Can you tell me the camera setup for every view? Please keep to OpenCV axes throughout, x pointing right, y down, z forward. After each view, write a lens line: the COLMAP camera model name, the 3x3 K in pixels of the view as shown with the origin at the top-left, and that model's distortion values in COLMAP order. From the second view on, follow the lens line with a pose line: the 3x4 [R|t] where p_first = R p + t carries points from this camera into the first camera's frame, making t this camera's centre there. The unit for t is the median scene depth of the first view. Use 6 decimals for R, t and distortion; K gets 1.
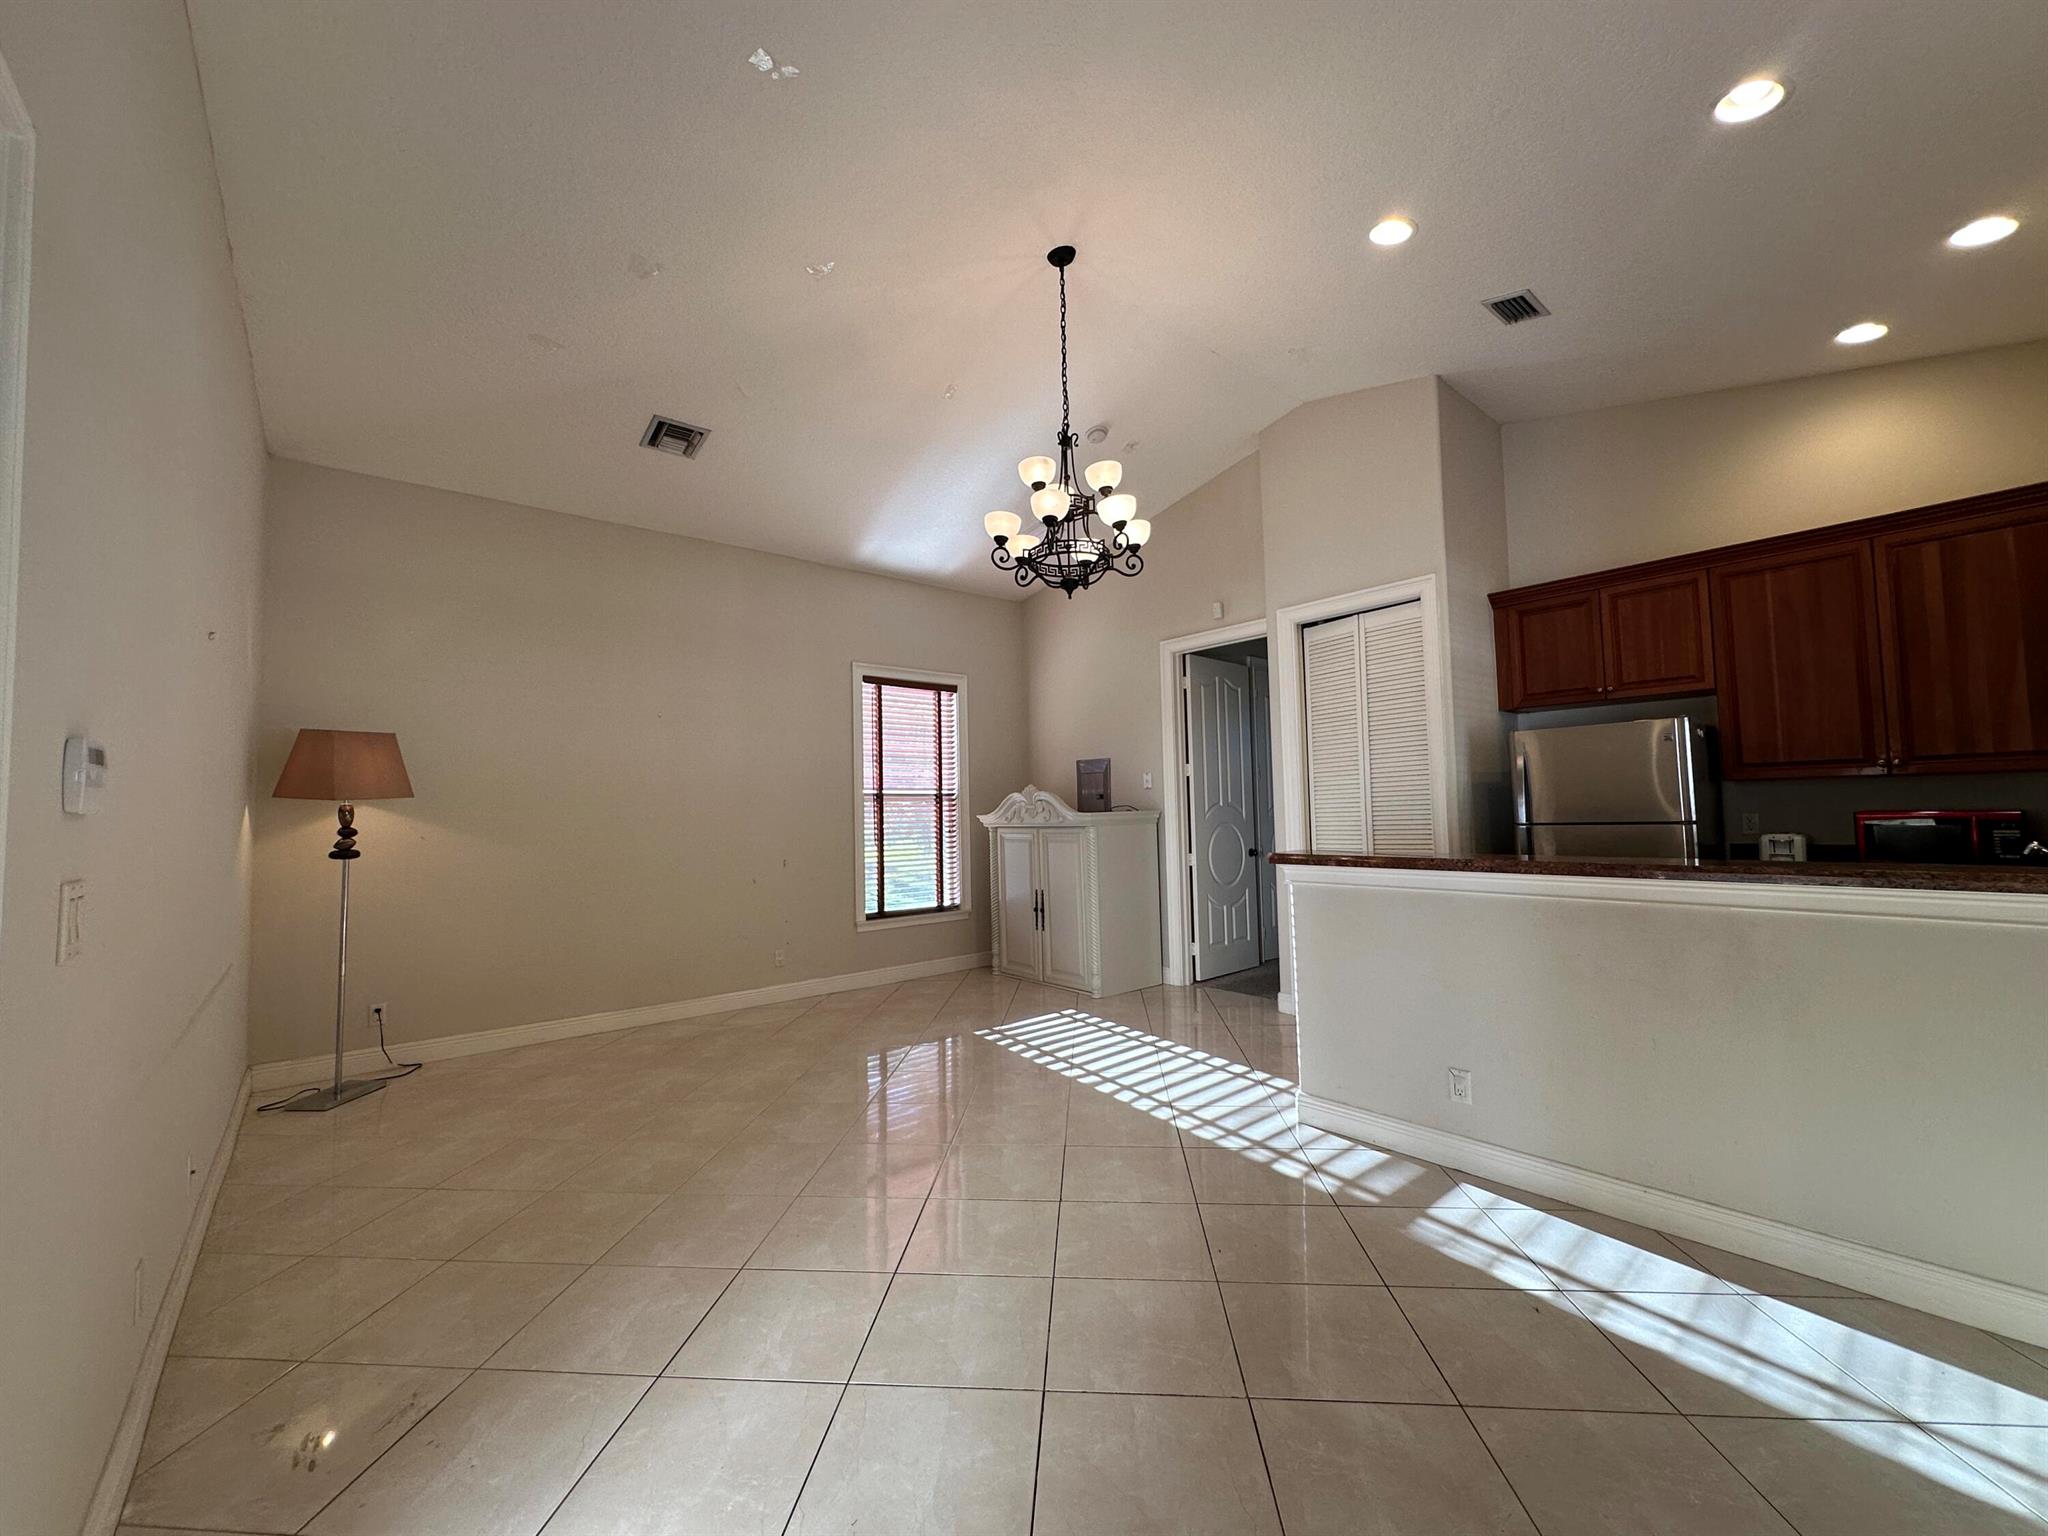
lens RADIAL K [[816.3, 0, 1023.2], [0, 816.3, 769.6], [0, 0, 1]] dist [0.000509, -0.000010]
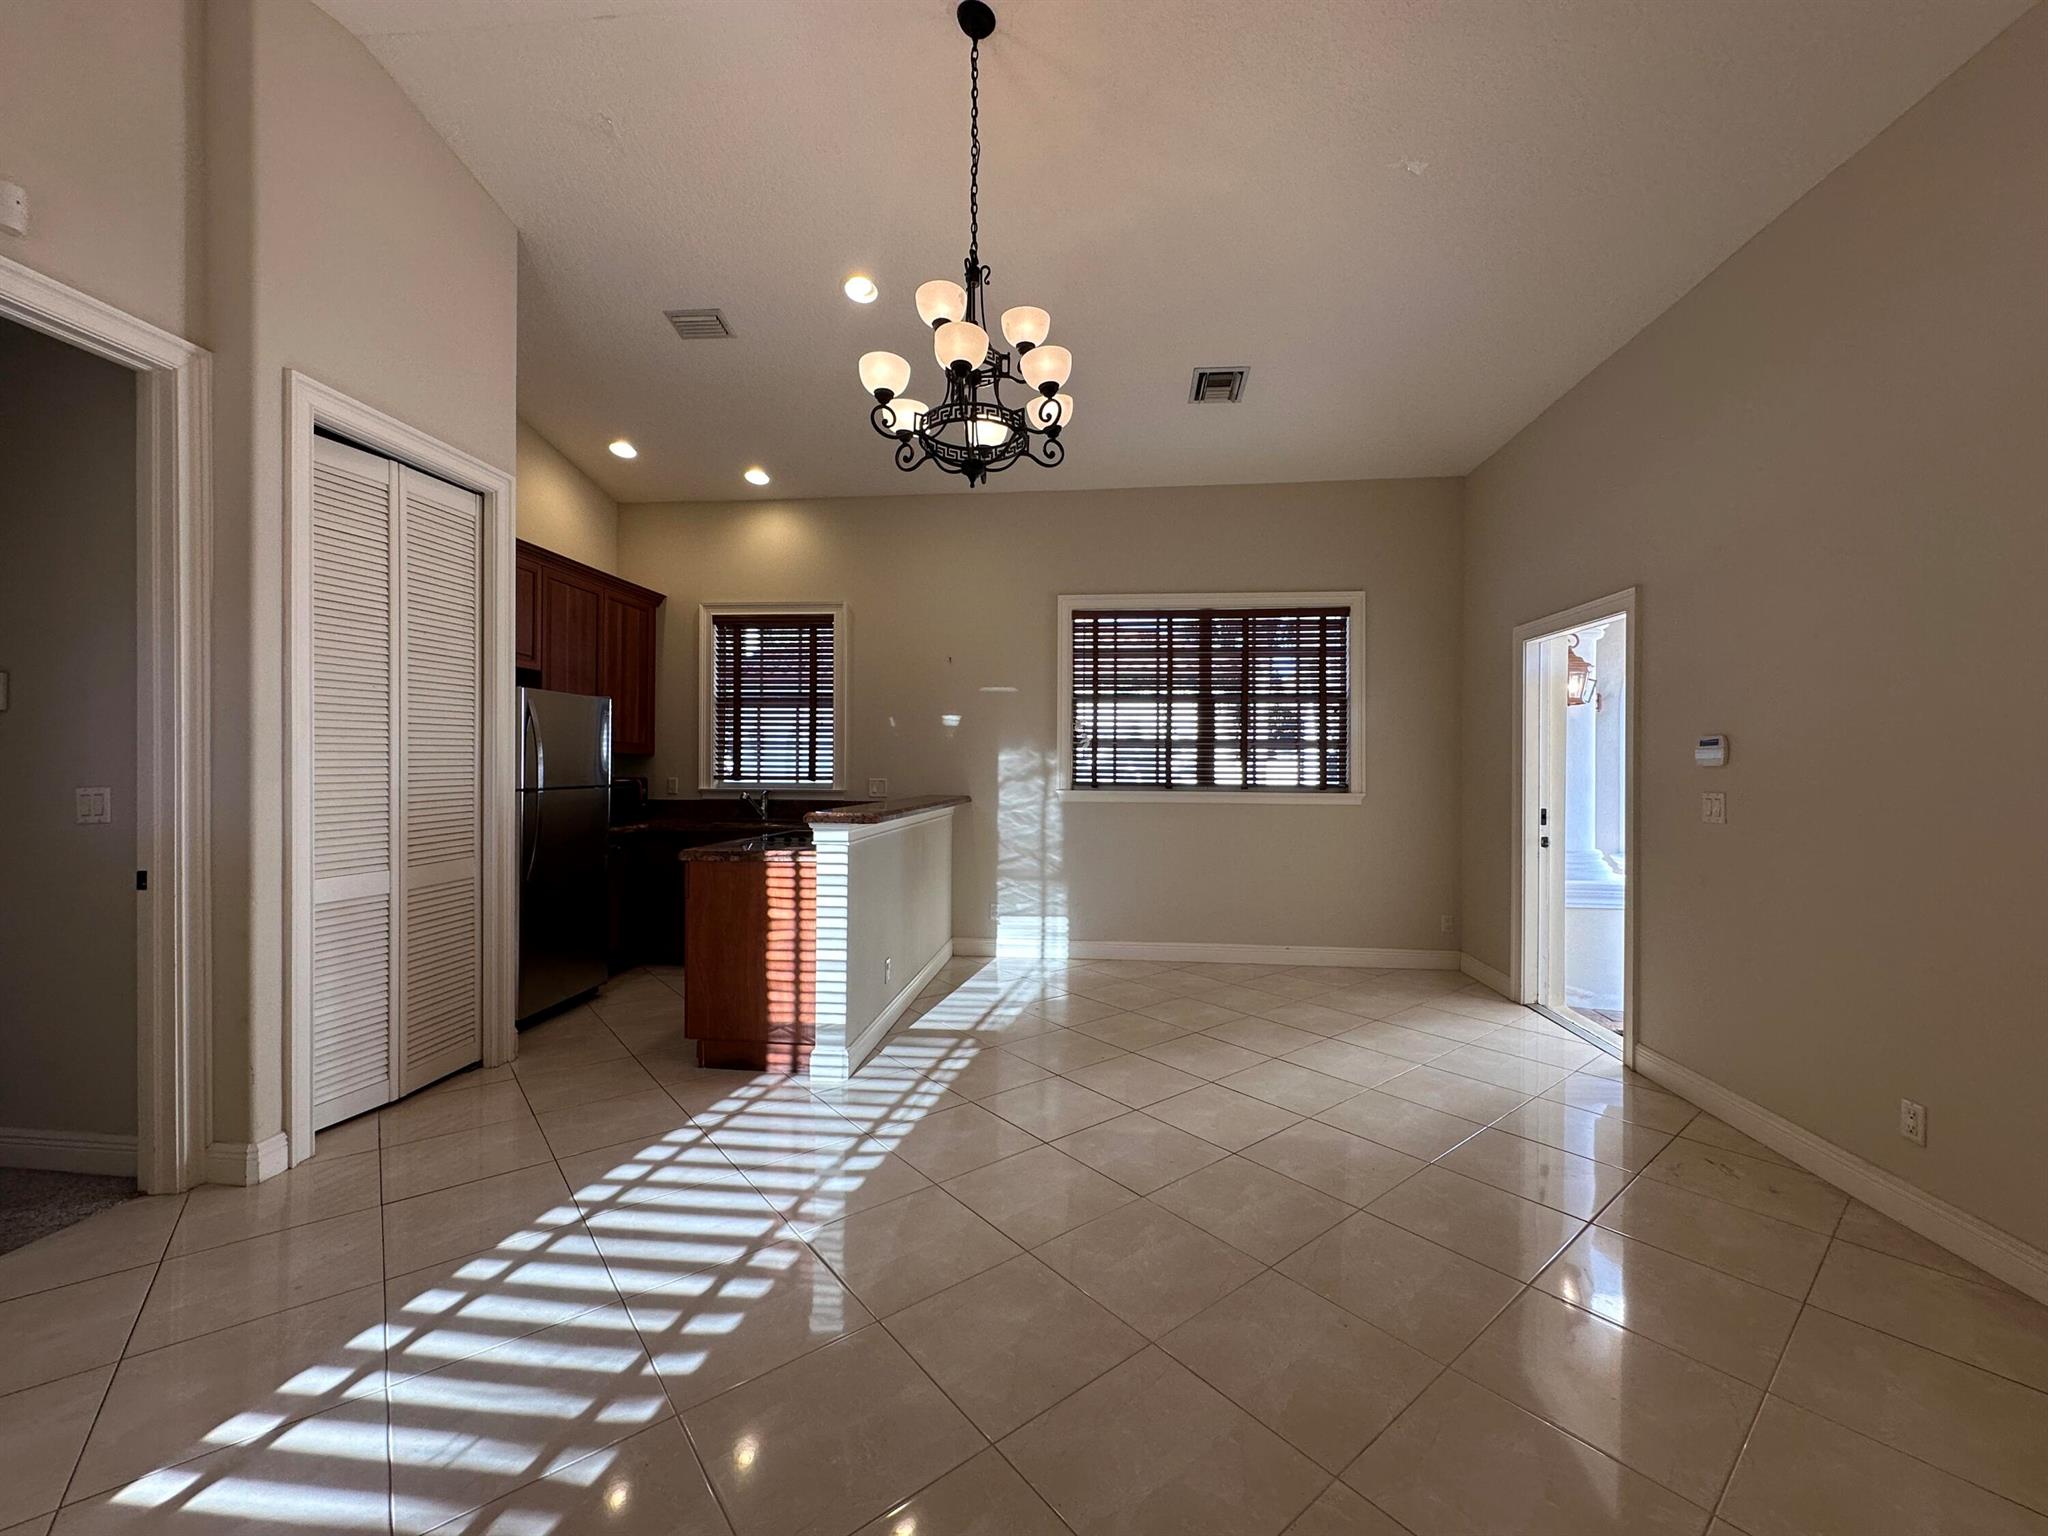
lens RADIAL K [[816.3, 0, 1022.9], [0, 816.3, 766.6], [0, 0, 1]] dist [0.000509, -0.000010]
pose [[-0.690200, 0.018660, 0.723378, -0.572141], [-0.029408, 0.998118, -0.053807, 0.097634], [-0.723021, -0.058411, -0.688352, 1.621962]]
